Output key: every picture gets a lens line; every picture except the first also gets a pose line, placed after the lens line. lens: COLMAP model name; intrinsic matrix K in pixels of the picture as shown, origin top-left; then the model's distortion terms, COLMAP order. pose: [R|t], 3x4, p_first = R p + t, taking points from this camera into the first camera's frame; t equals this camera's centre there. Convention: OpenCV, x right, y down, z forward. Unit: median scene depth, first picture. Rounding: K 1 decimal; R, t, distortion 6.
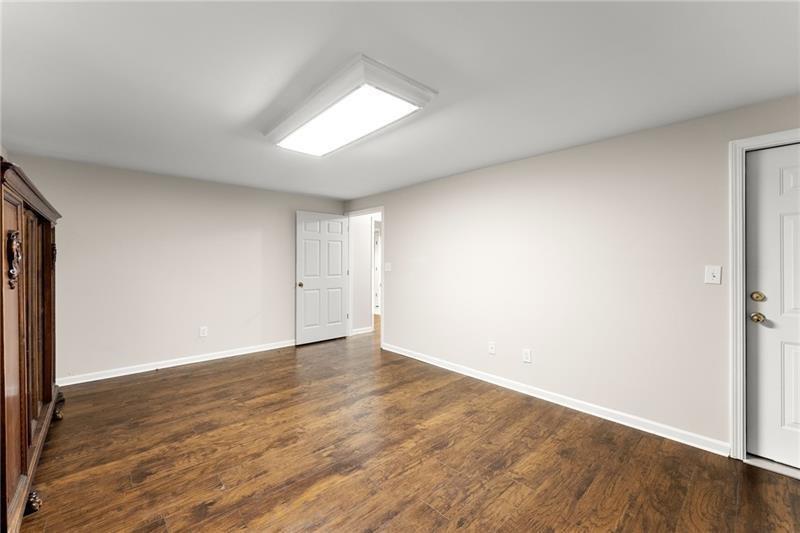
lens RADIAL K [[320.1, 0, 400.1], [0, 320.1, 264.8], [0, 0, 1]] dist [0.003106, 0.000245]
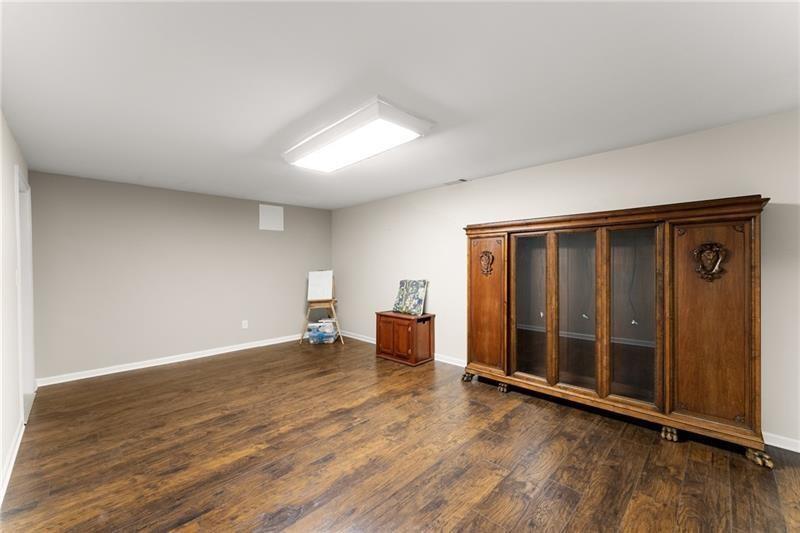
lens RADIAL K [[320.1, 0, 400.0], [0, 320.1, 264.3], [0, 0, 1]] dist [0.003106, 0.000245]
pose [[-0.999079, 0.004023, -0.042710, -0.311660], [0.003592, 0.999942, 0.010161, -0.022366], [0.042748, 0.009998, -0.999036, 2.044456]]
